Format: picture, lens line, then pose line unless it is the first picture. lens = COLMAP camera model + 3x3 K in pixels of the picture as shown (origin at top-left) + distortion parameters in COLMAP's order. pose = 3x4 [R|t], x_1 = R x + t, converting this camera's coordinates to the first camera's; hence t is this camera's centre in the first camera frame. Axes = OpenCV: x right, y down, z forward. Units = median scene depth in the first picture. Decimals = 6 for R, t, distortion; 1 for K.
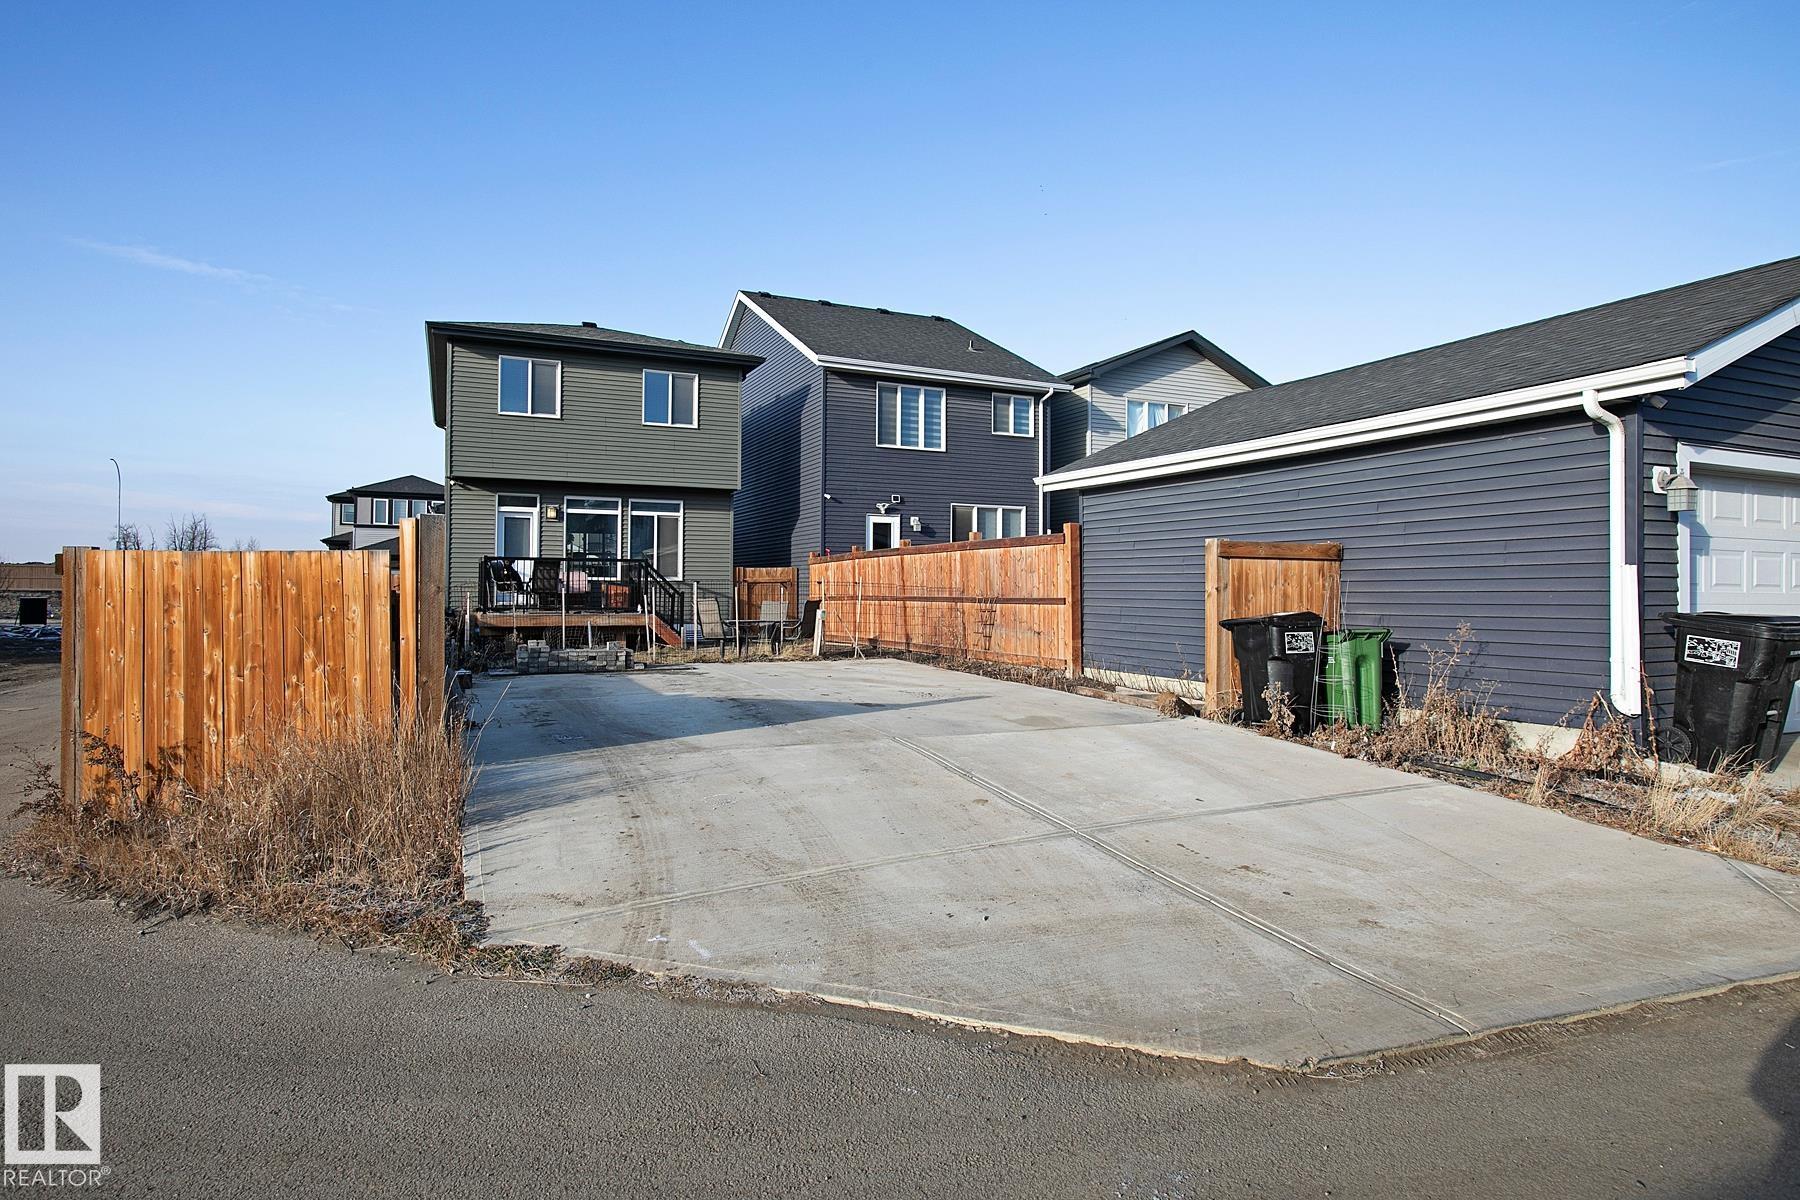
lens RADIAL K [[959.6, 0, 900.0], [0, 959.6, 600.0], [0, 0, 1]] dist [0.000086, 0.000004]
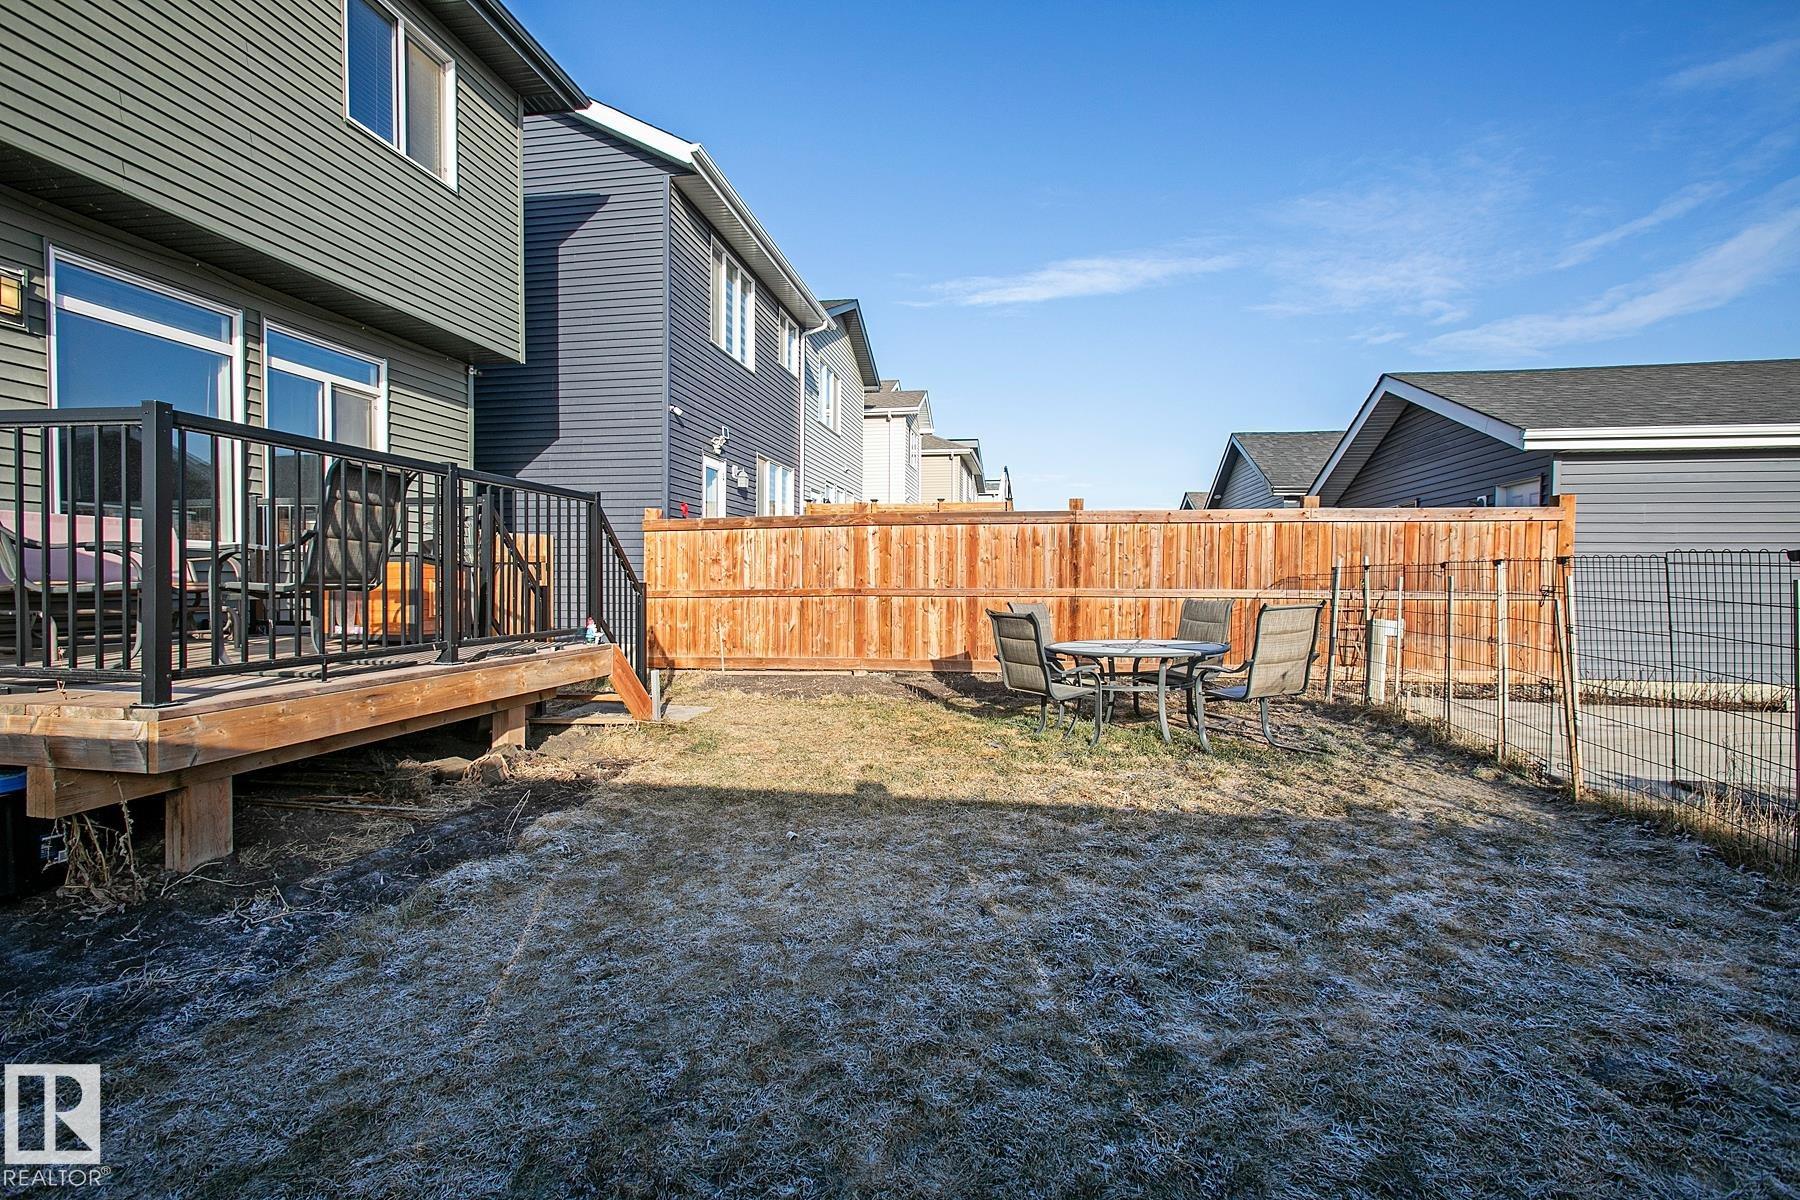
lens RADIAL K [[803.3, 0, 880.0], [0, 803.3, 595.8], [0, 0, 1]] dist [-0.000344, 0.000179]
pose [[0.583656, -0.013527, 0.811888, -0.389448], [0.004837, 0.999901, 0.013181, -0.007141], [-0.811987, -0.003766, 0.583664, 0.644234]]
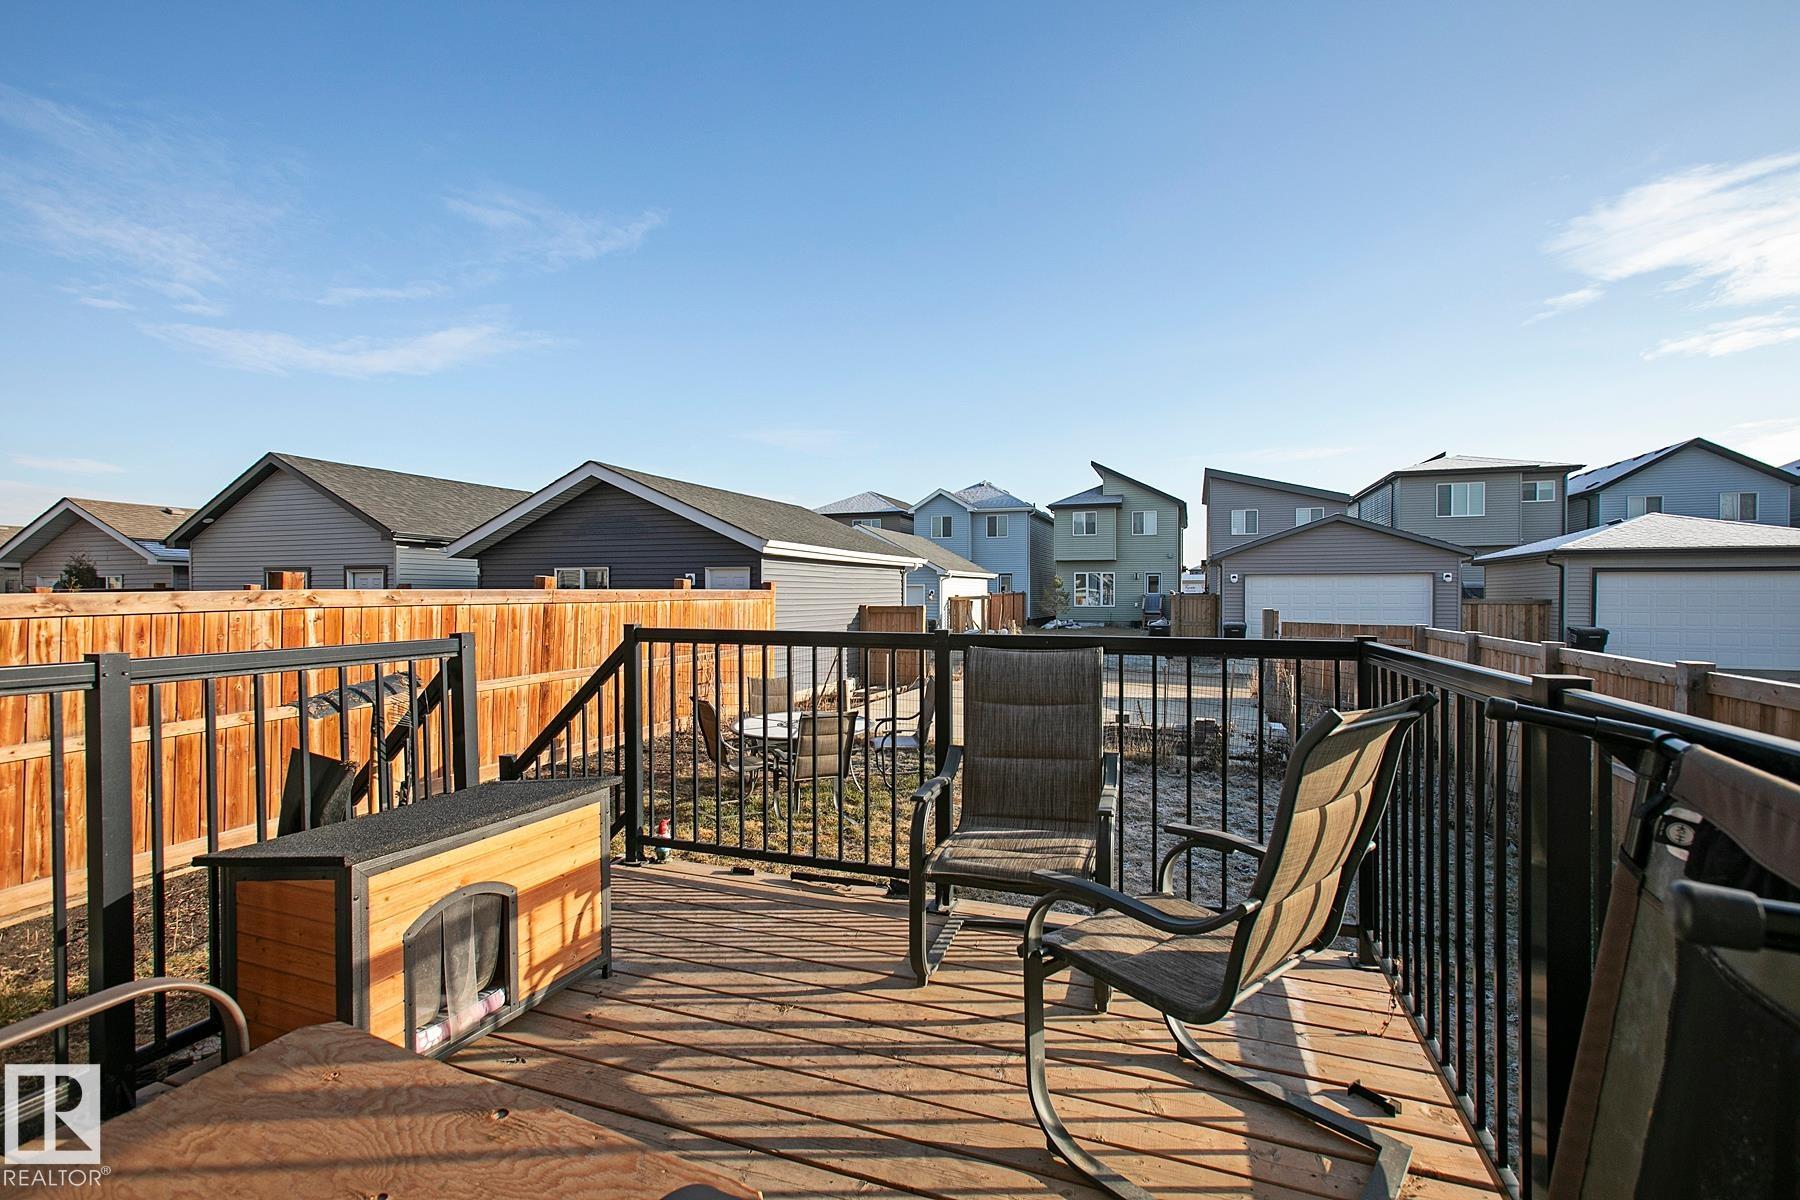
lens RADIAL K [[803.3, 0, 880.0], [0, 803.3, 595.8], [0, 0, 1]] dist [-0.000344, 0.000179]
pose [[-0.699491, -0.012461, 0.714533, -0.369525], [0.000149, 0.999845, 0.017583, -0.049711], [-0.714642, 0.012406, -0.699381, 0.968350]]
